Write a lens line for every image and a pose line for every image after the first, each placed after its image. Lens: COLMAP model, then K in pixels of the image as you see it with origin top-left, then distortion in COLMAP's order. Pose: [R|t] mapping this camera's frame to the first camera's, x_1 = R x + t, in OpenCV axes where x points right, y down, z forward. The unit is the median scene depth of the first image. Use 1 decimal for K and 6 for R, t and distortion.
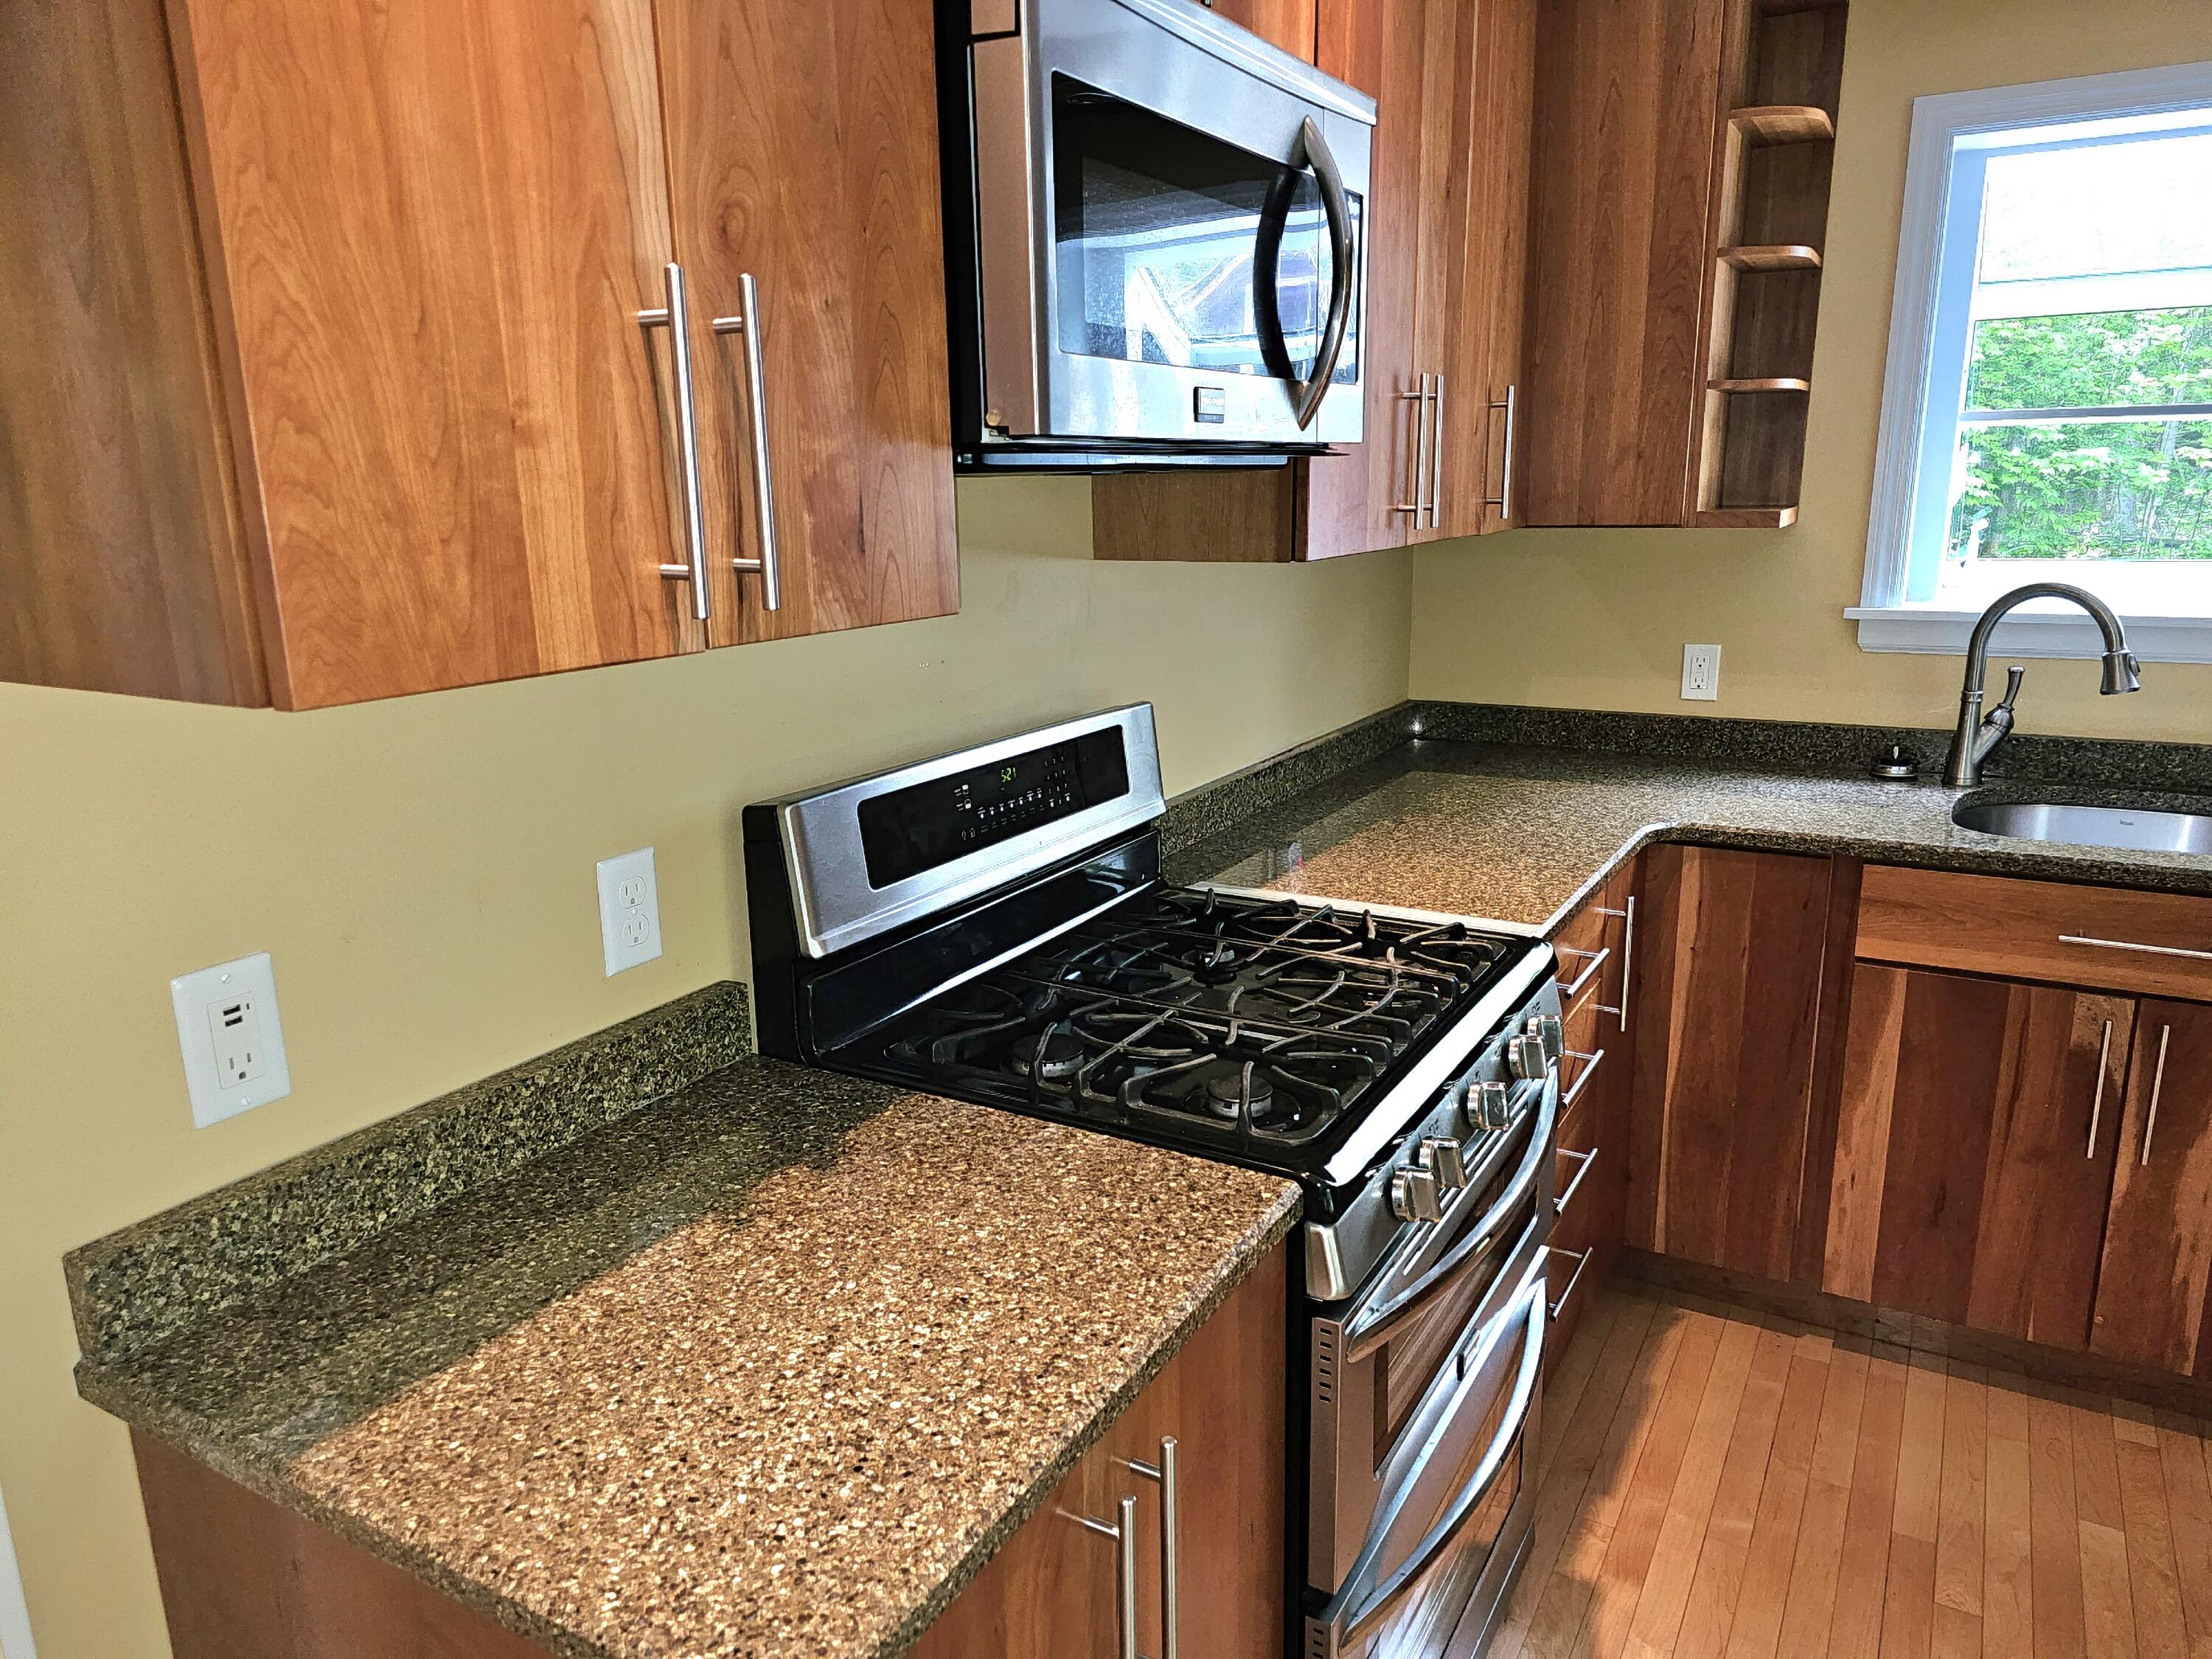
lens RADIAL K [[1471.4, 0, 1106.0], [0, 1471.4, 829.5], [0, 0, 1]] dist [0.059754, -0.044089]
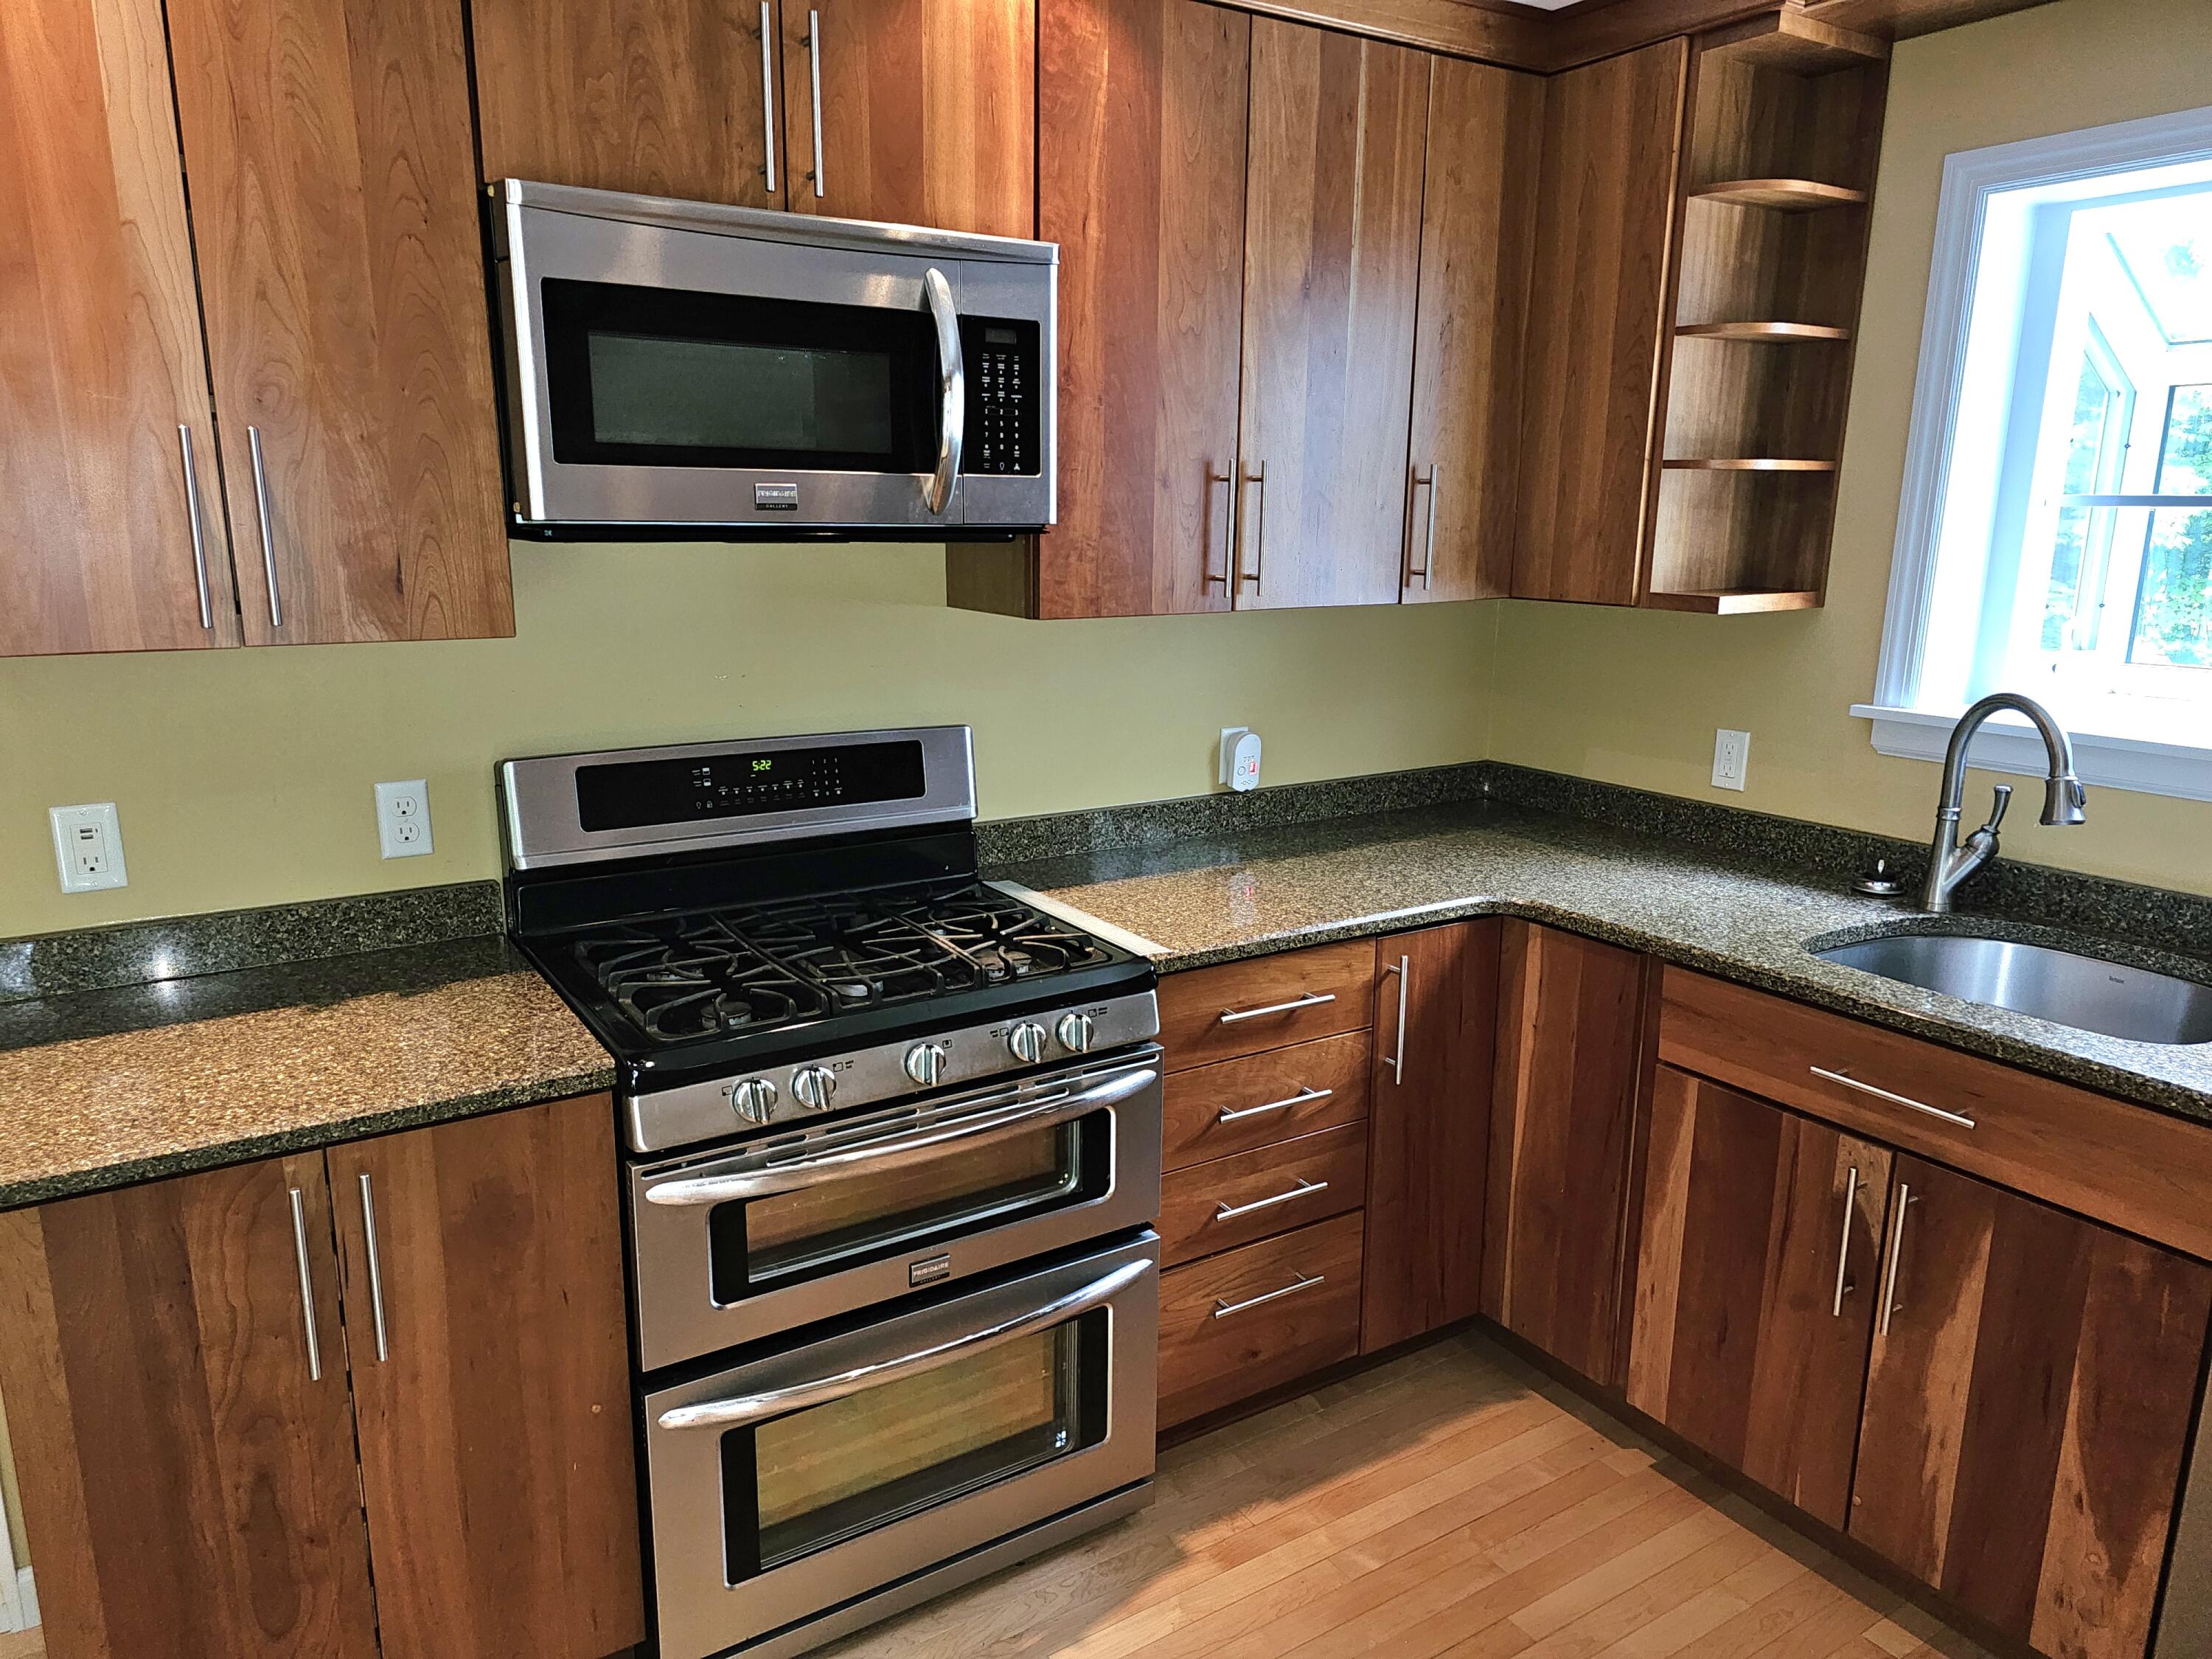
lens RADIAL K [[1471.4, 0, 1106.0], [0, 1471.4, 829.5], [0, 0, 1]] dist [0.059754, -0.044089]
pose [[0.889615, 0.123480, -0.439702, 0.785108], [-0.130120, 0.991383, 0.015144, -0.040242], [0.437783, 0.043742, 0.898016, -0.042599]]
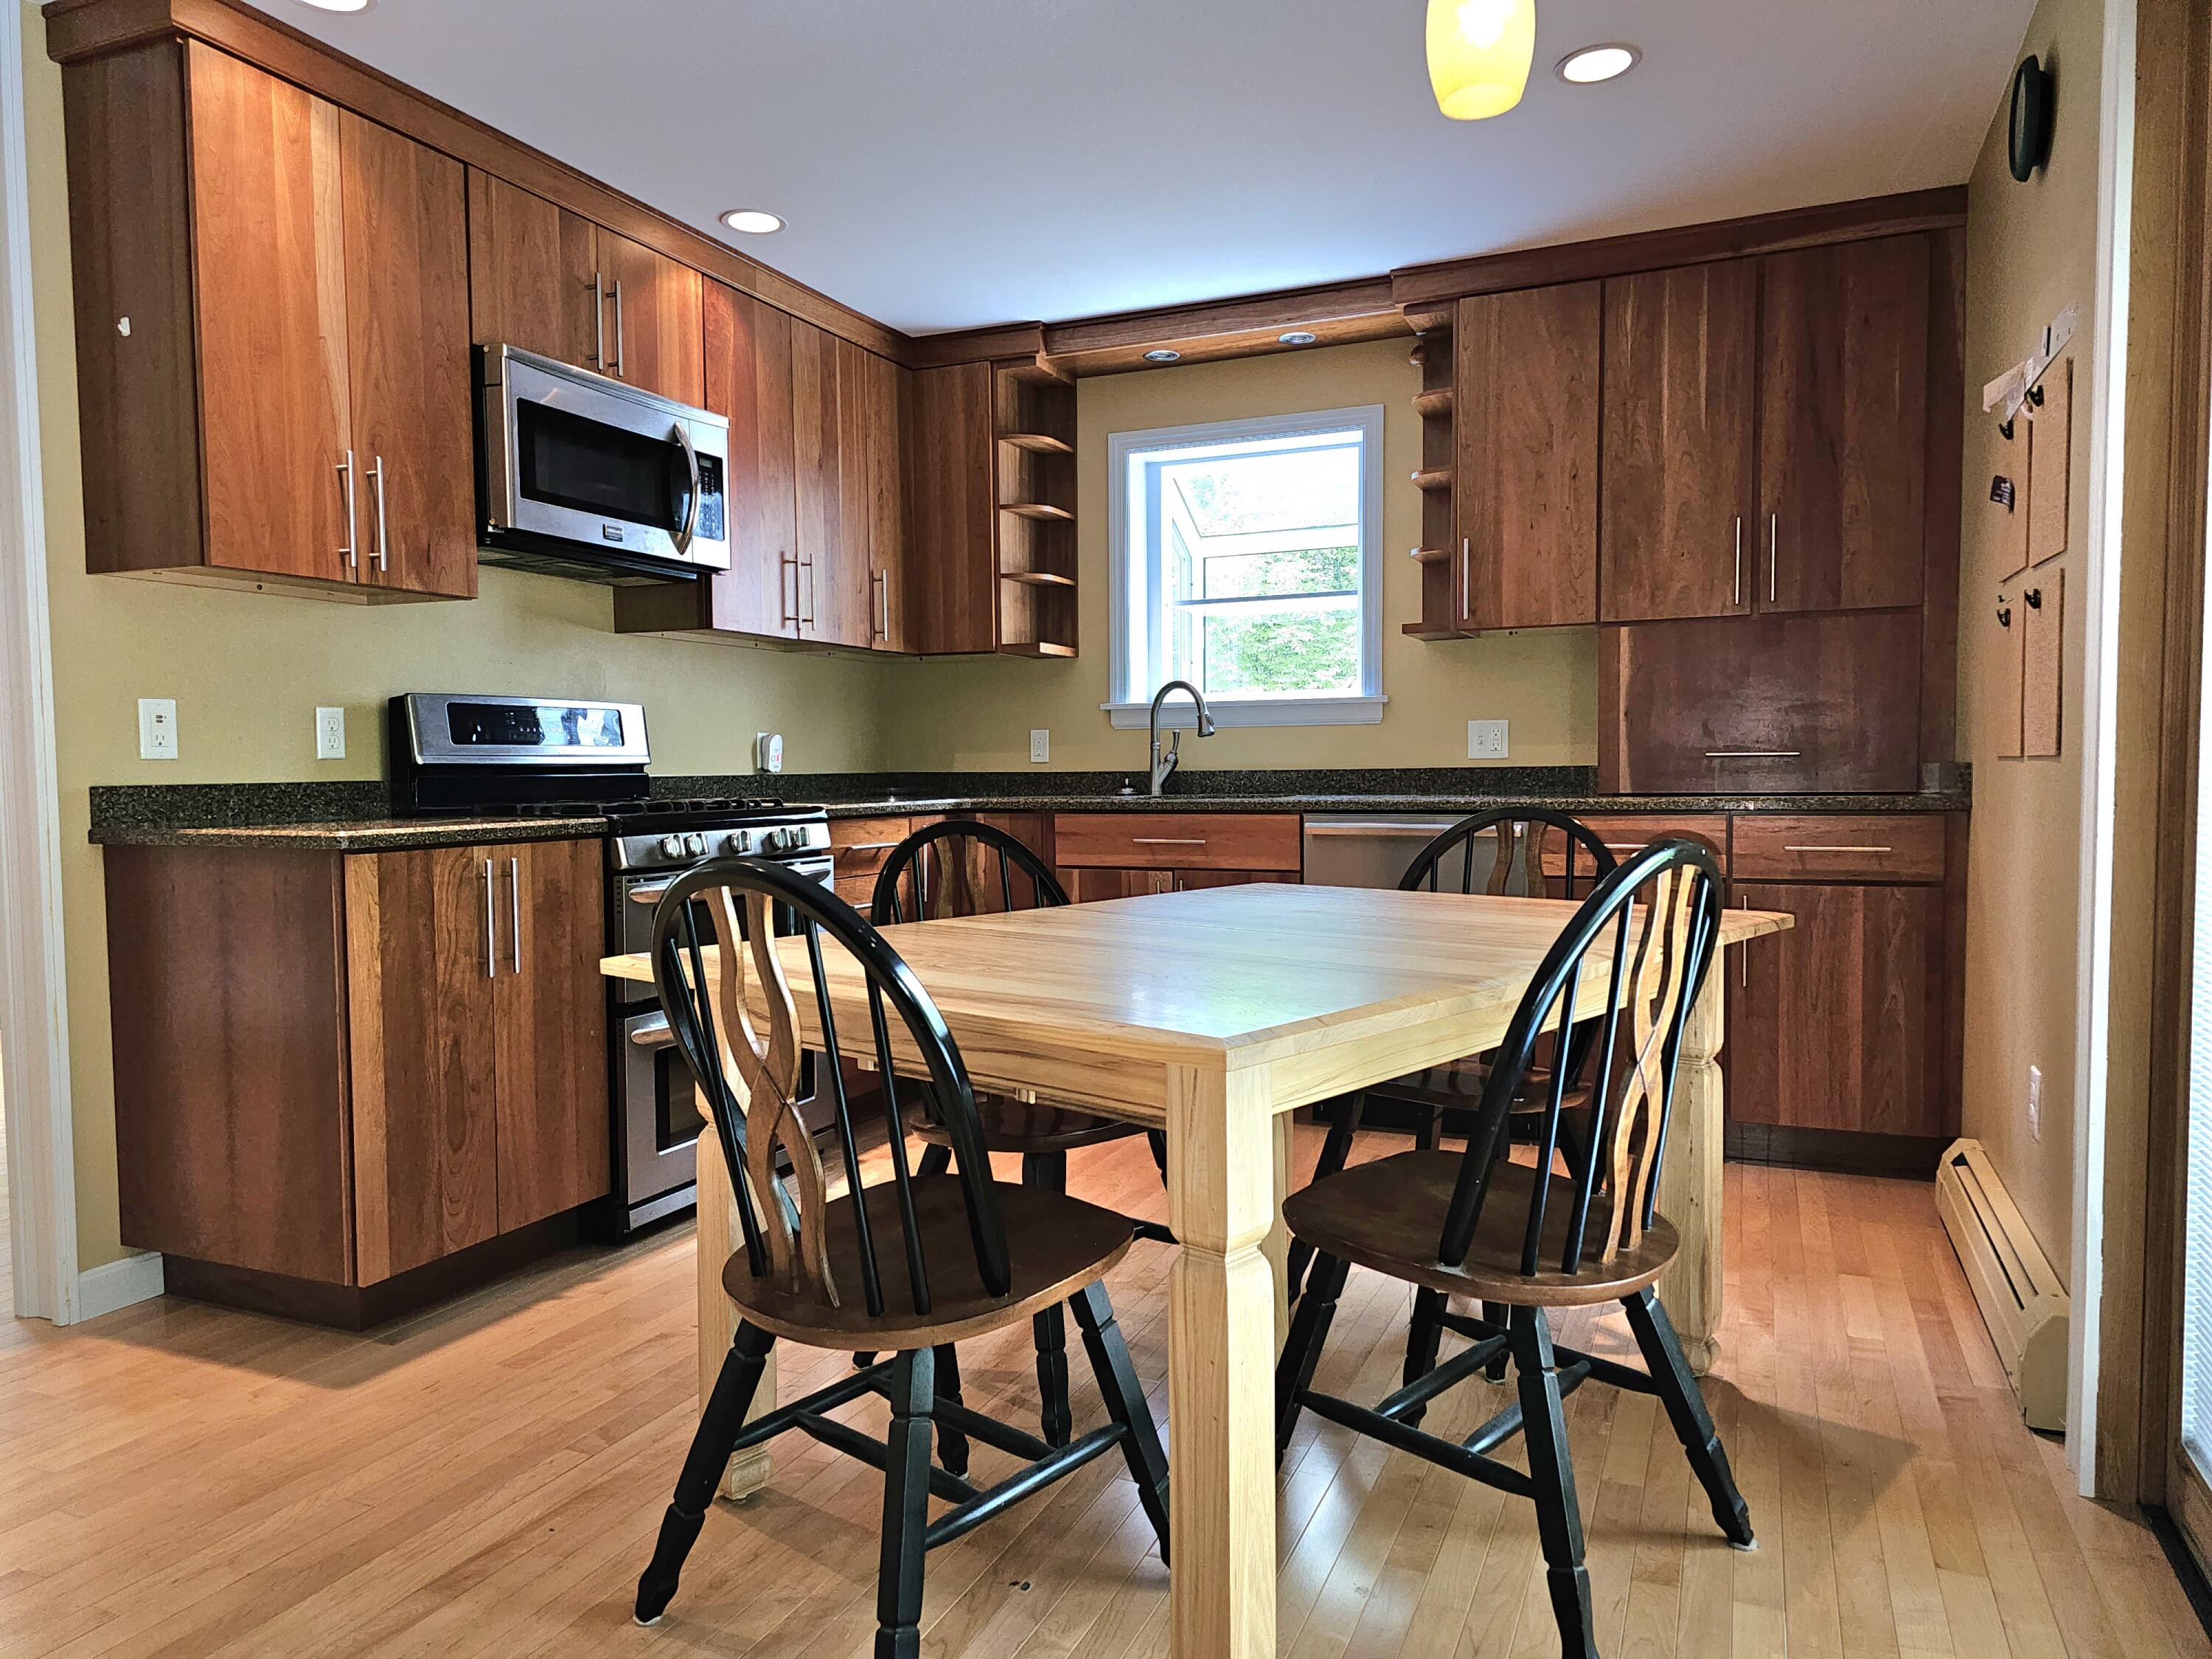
lens RADIAL K [[1471.4, 0, 1106.0], [0, 1471.4, 829.5], [0, 0, 1]] dist [0.059754, -0.044089]
pose [[0.992890, 0.003839, 0.118977, 0.462871], [0.019001, 0.981553, -0.190243, 0.518388], [-0.117512, 0.191151, 0.974501, -1.051613]]
